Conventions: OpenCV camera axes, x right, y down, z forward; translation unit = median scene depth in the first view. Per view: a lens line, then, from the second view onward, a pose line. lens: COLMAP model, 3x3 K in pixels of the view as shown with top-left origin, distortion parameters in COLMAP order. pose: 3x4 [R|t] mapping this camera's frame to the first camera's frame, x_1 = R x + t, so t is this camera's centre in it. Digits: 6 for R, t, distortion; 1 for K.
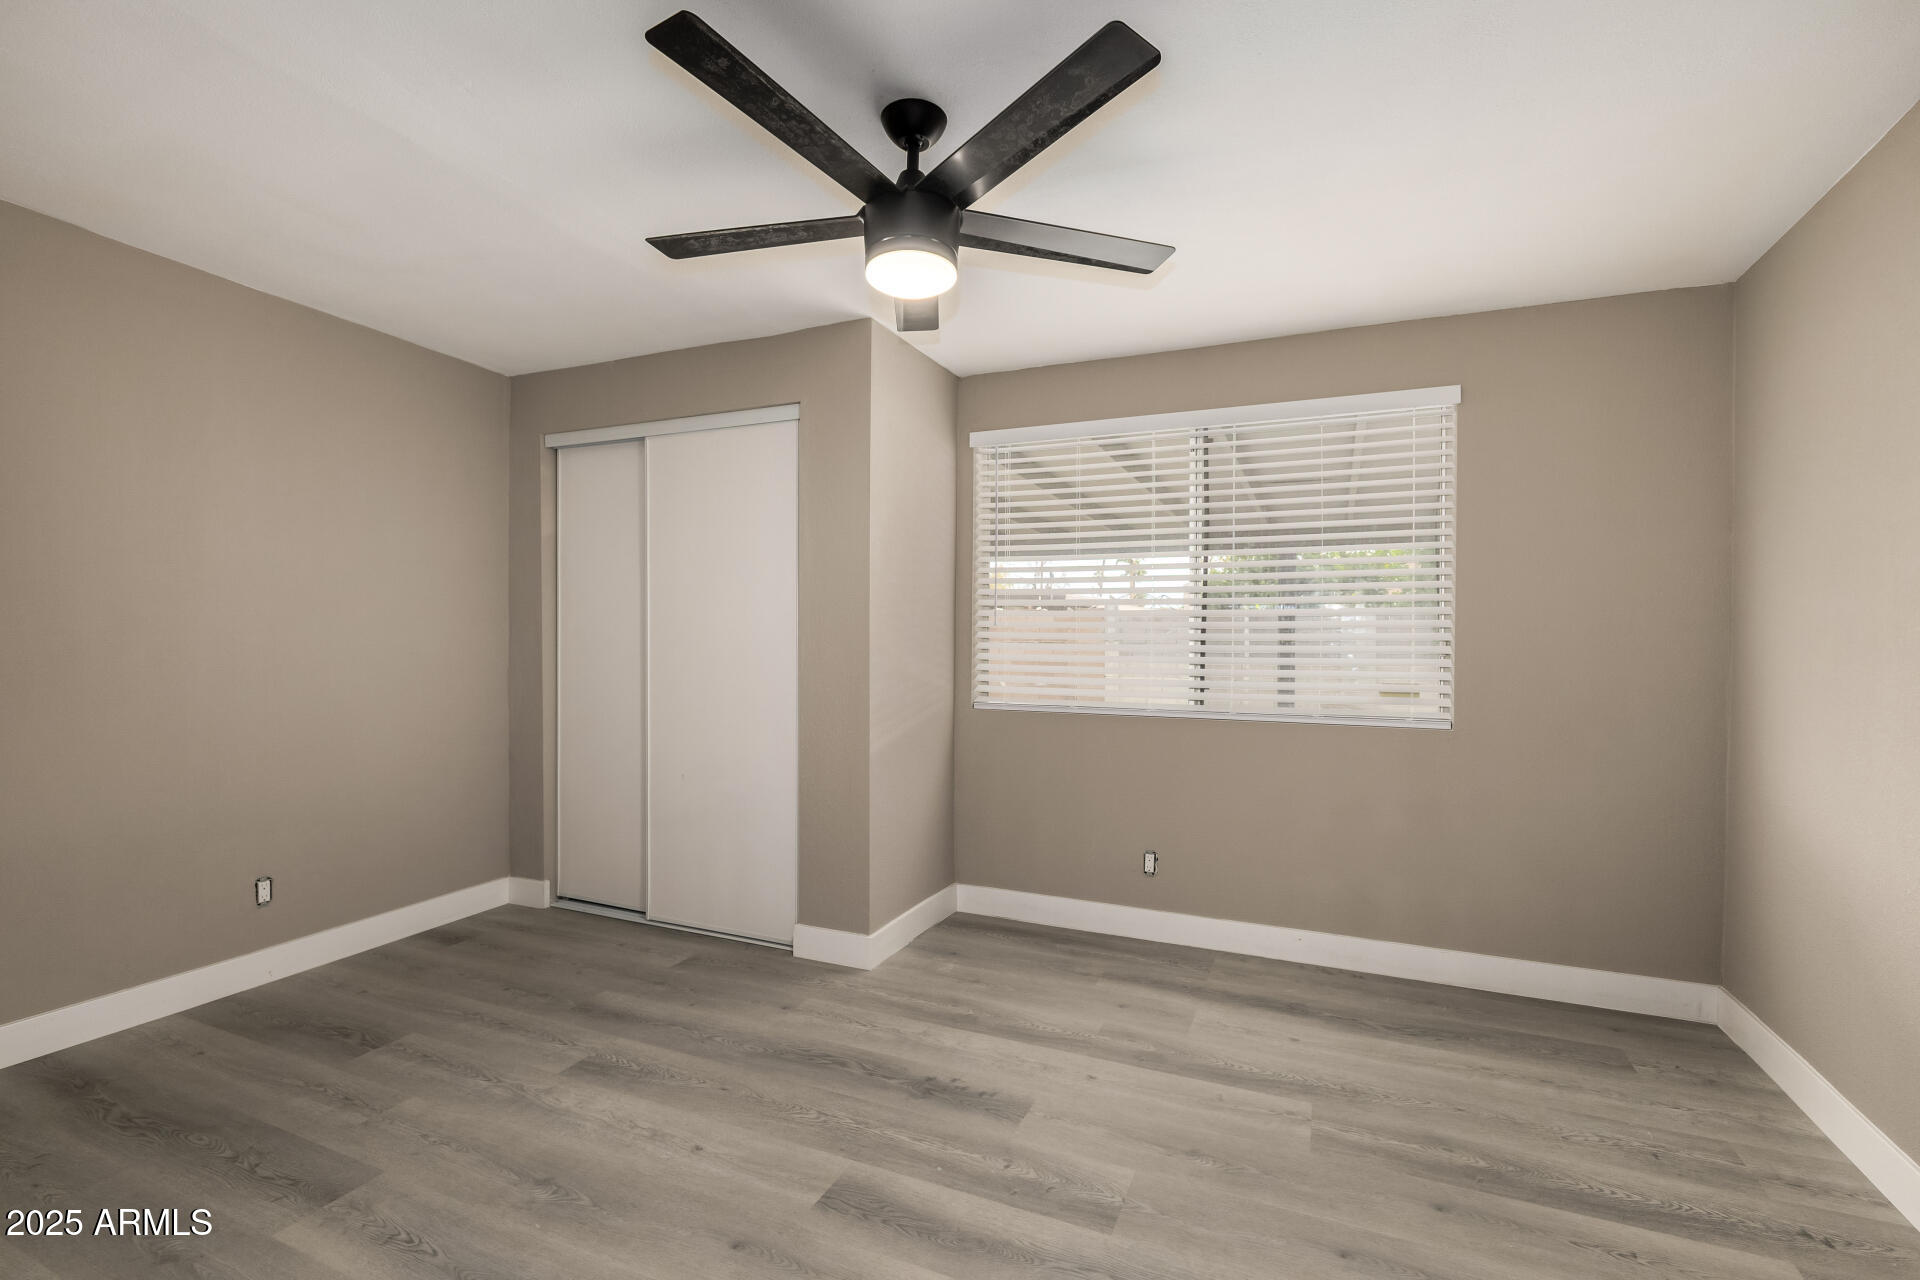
lens RADIAL K [[861.2, 0, 957.6], [0, 861.2, 635.3], [0, 0, 1]] dist [-0.005213, -0.001104]
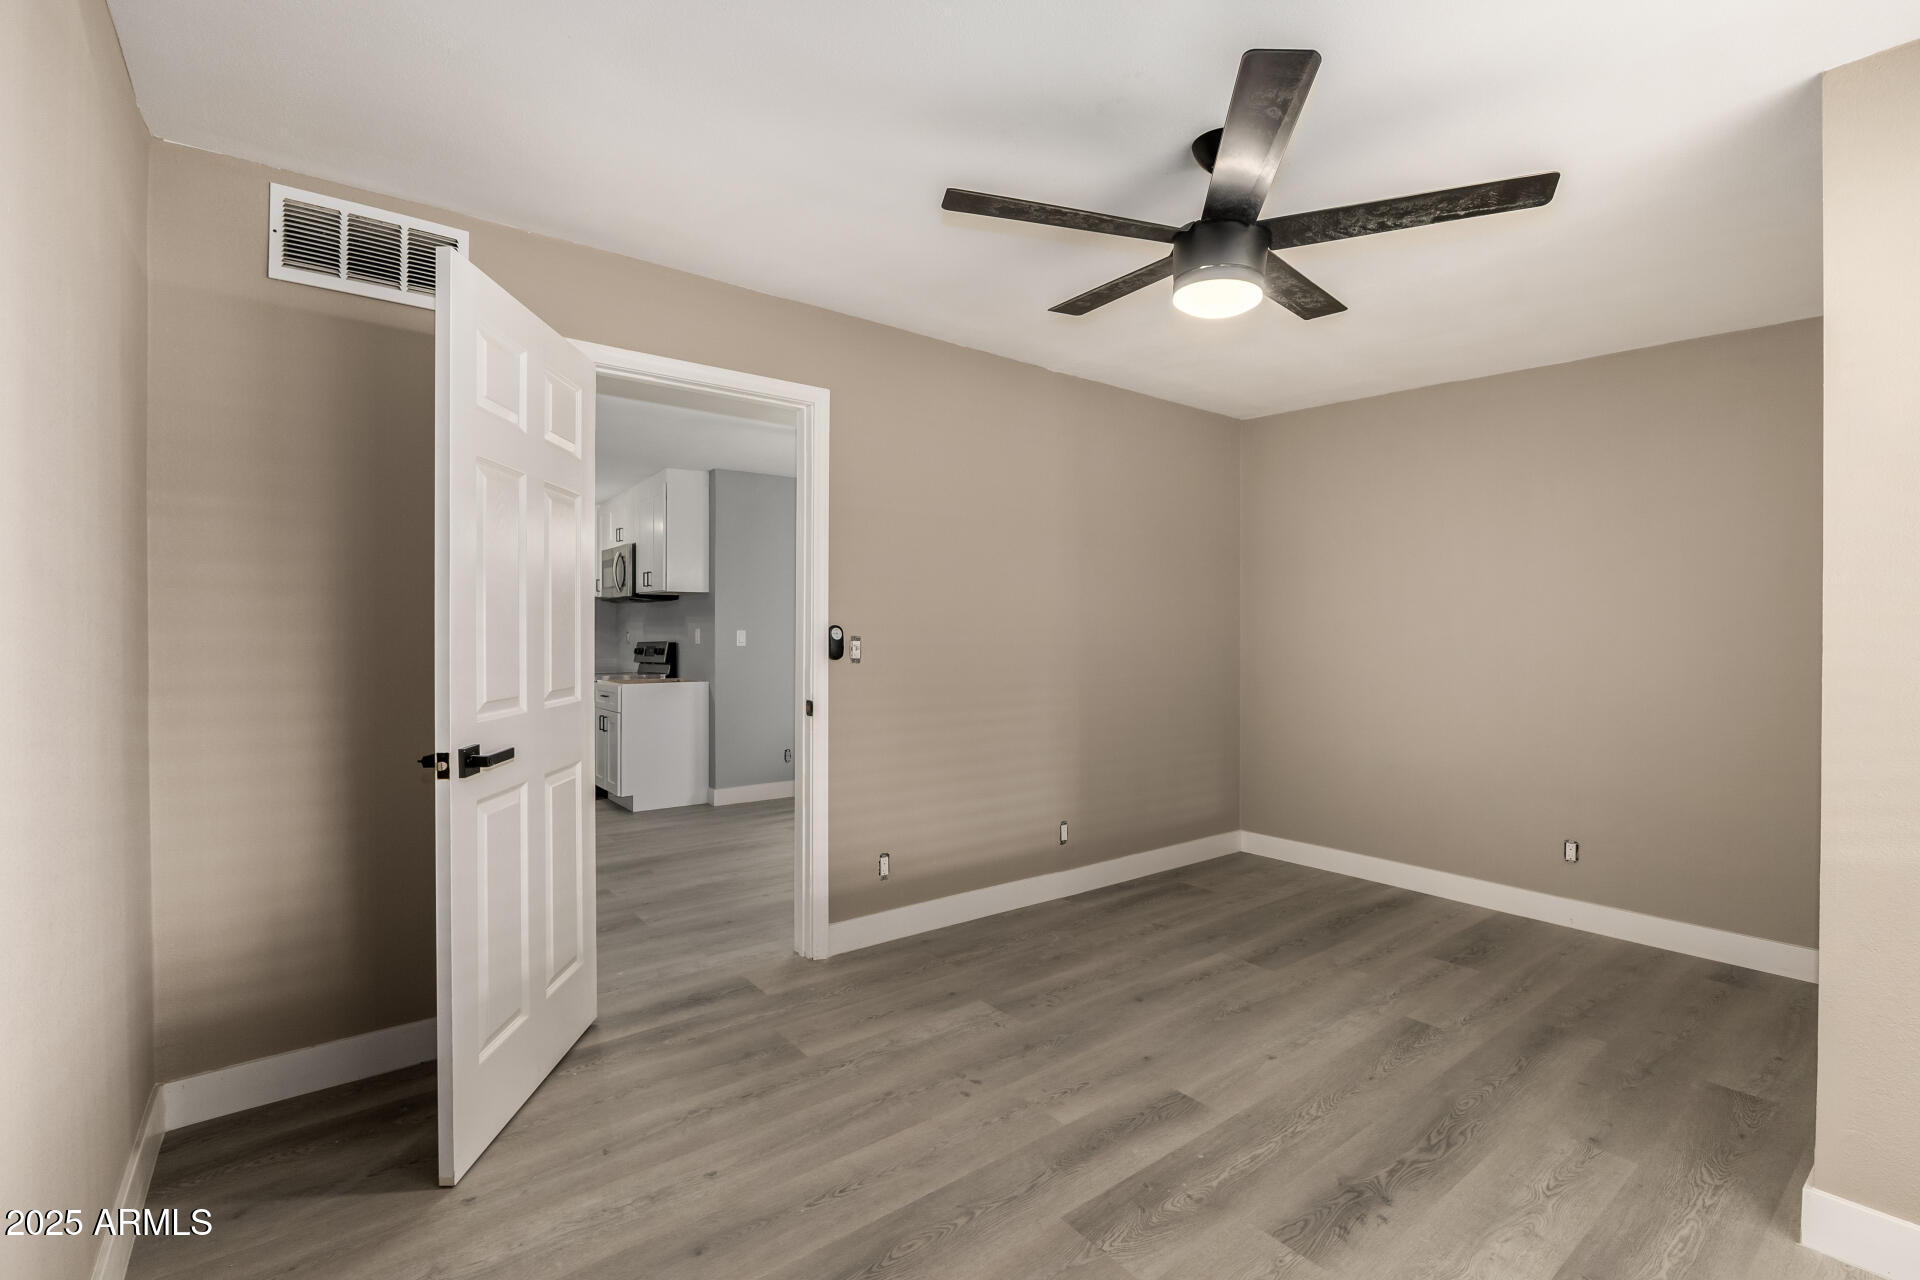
lens RADIAL K [[861.2, 0, 961.8], [0, 861.2, 638.0], [0, 0, 1]] dist [-0.005213, -0.001104]
pose [[-0.481305, -0.002533, -0.876550, 0.844668], [-0.011336, 0.999930, 0.003335, 0.000001], [0.876480, 0.011542, -0.481300, 1.025106]]
